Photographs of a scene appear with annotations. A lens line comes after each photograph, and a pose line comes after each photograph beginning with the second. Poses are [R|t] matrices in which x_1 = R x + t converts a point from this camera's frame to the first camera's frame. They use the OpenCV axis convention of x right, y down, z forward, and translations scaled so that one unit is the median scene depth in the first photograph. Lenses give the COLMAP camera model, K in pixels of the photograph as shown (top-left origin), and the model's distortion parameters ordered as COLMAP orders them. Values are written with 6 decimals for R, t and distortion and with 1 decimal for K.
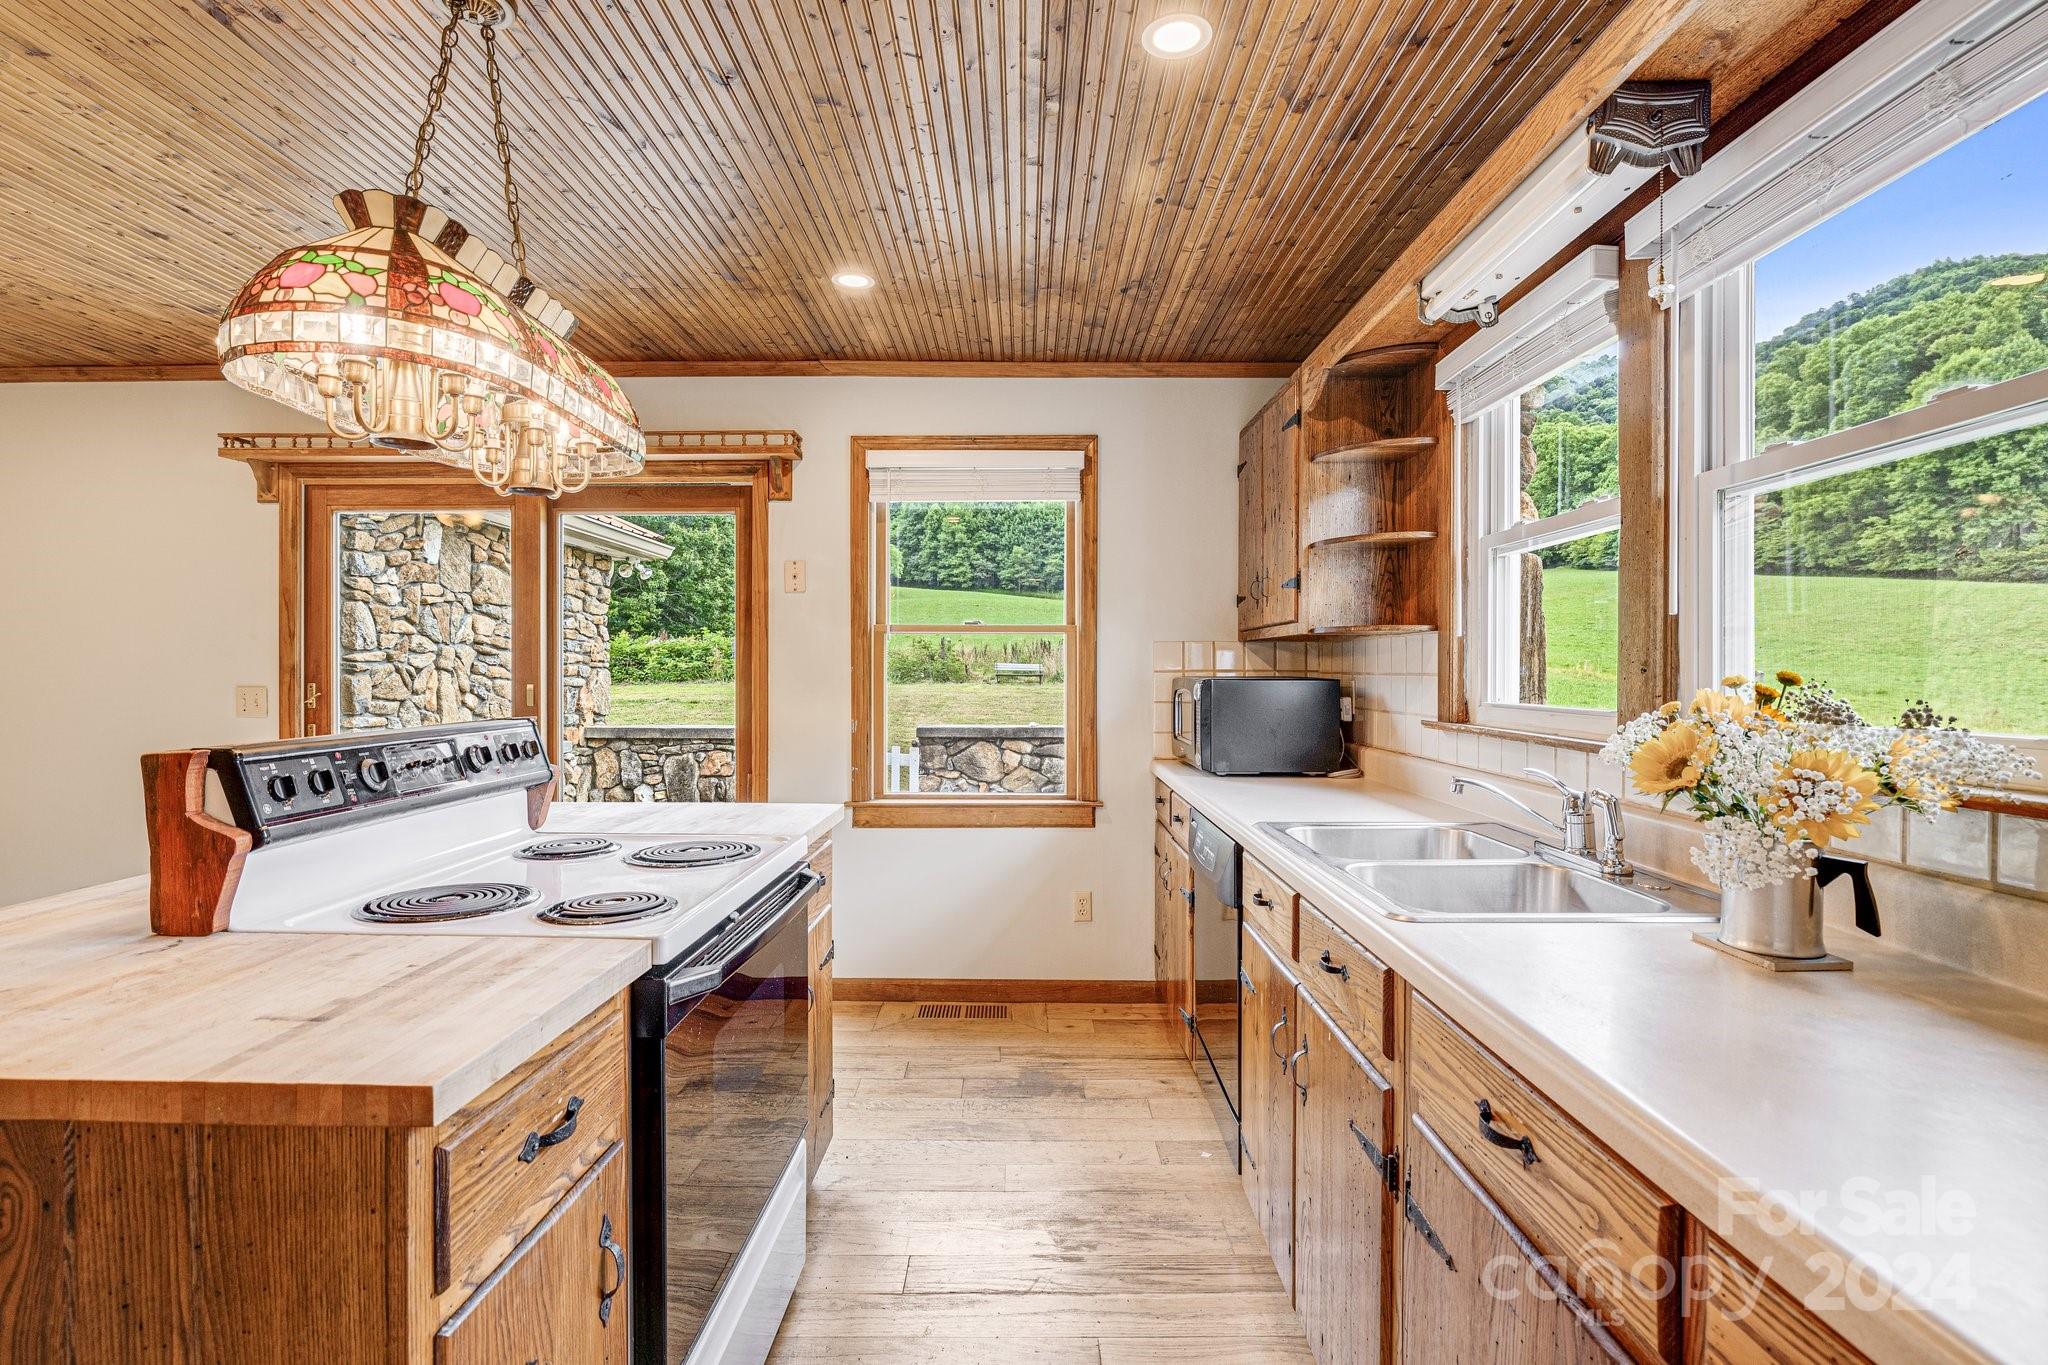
lens RADIAL K [[955.0, 0, 1019.1], [0, 955.0, 672.2], [0, 0, 1]] dist [0.005611, 0.000375]
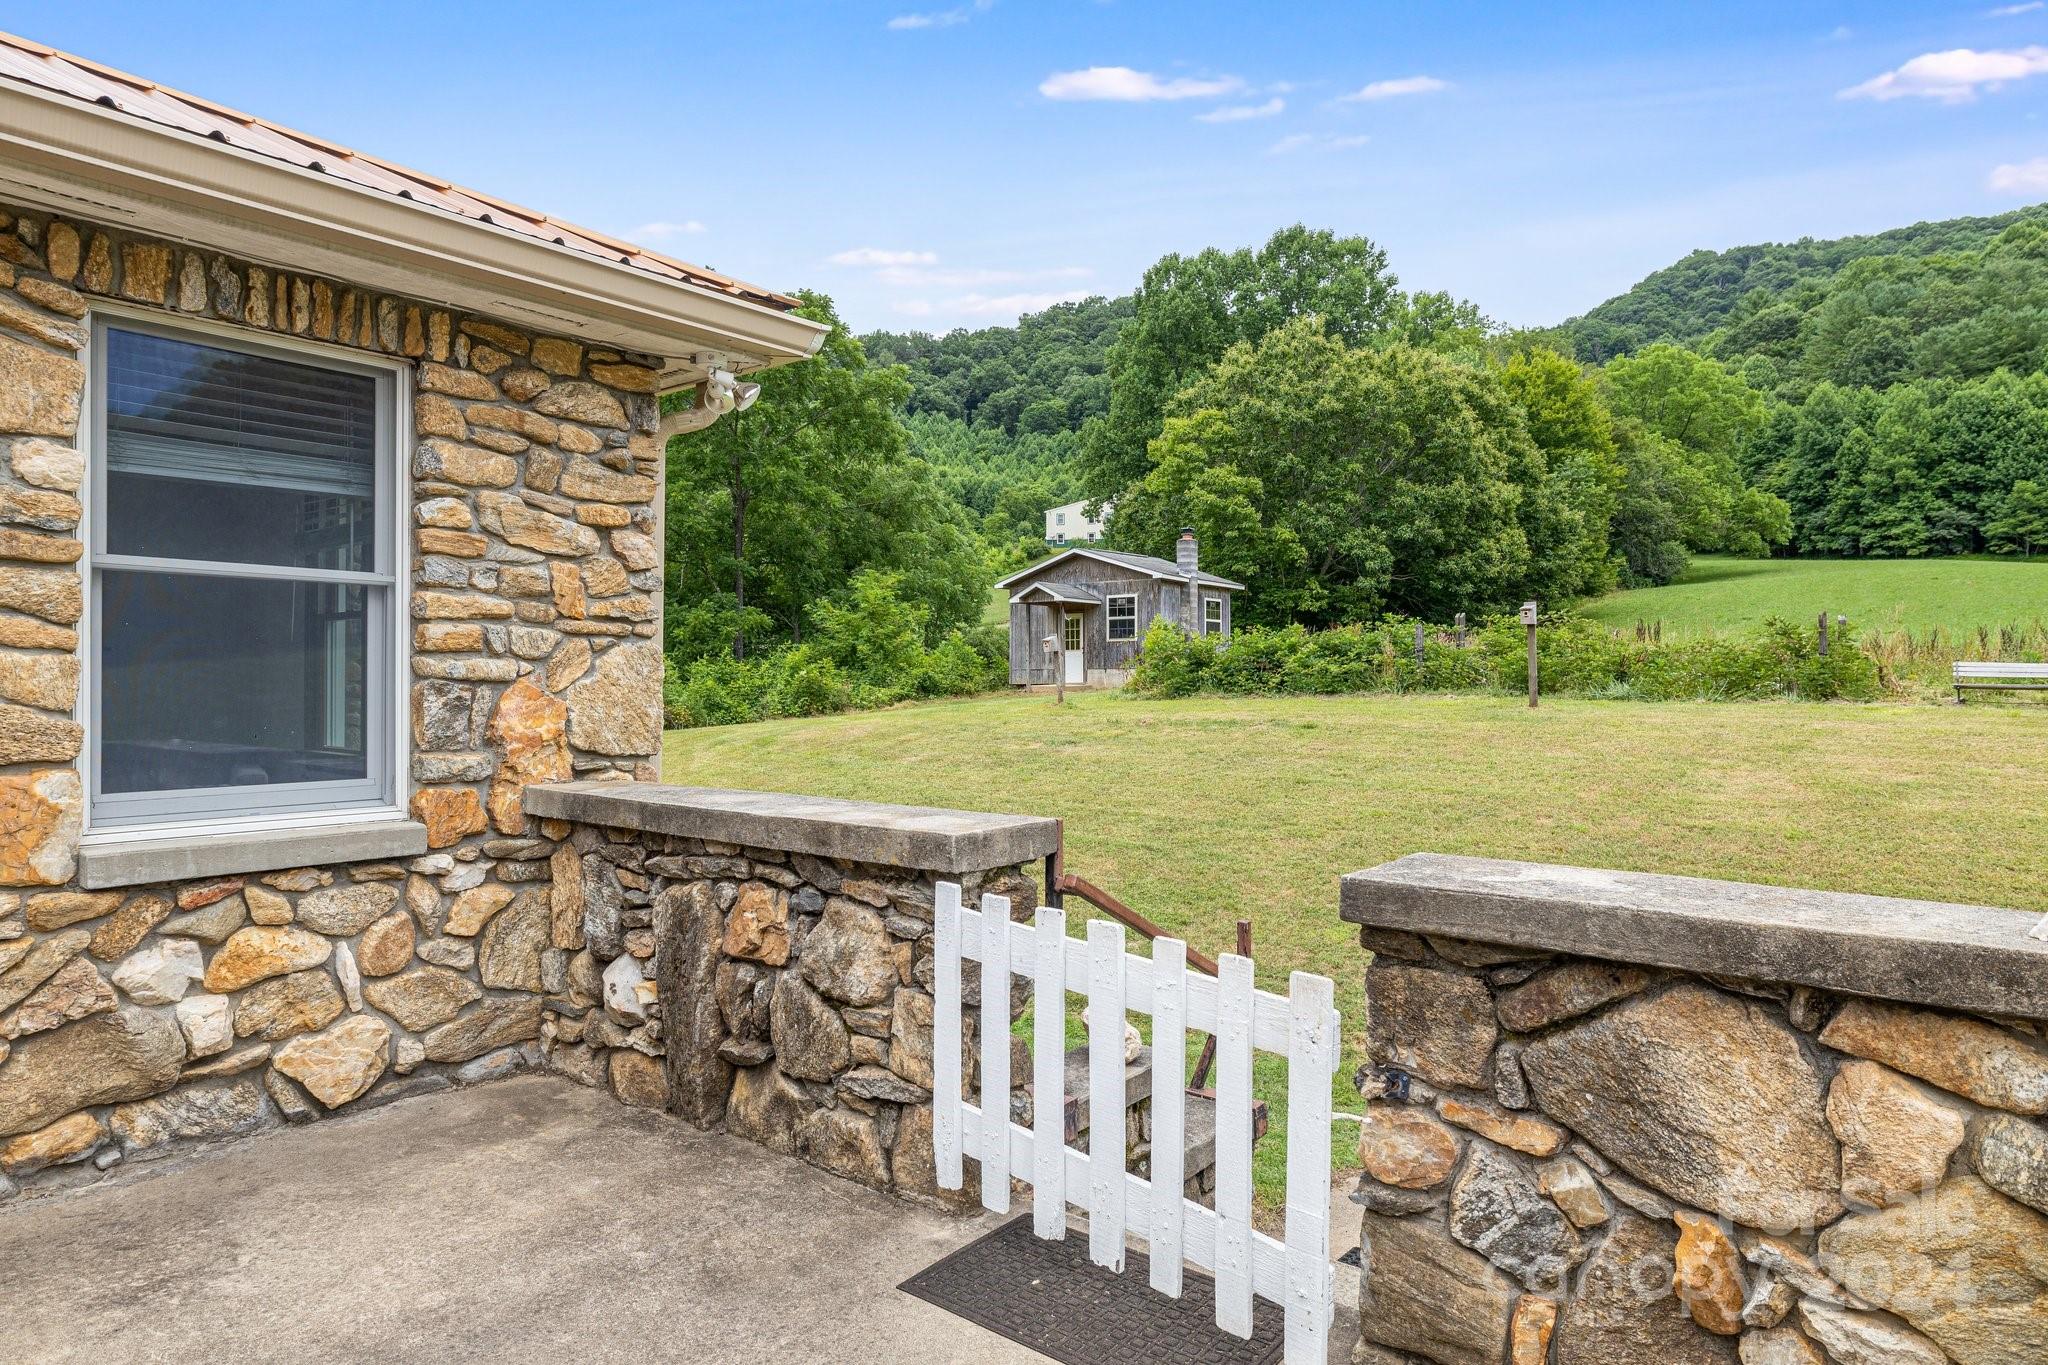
lens RADIAL K [[1178.0, 0, 1028.7], [0, 1178.0, 688.7], [0, 0, 1]] dist [0.008335, -0.000724]
pose [[0.764813, 0.005548, -0.644229, 0.001562], [-0.005127, 0.999984, 0.002525, 0.002688], [0.644232, 0.001372, 0.764829, 0.131980]]
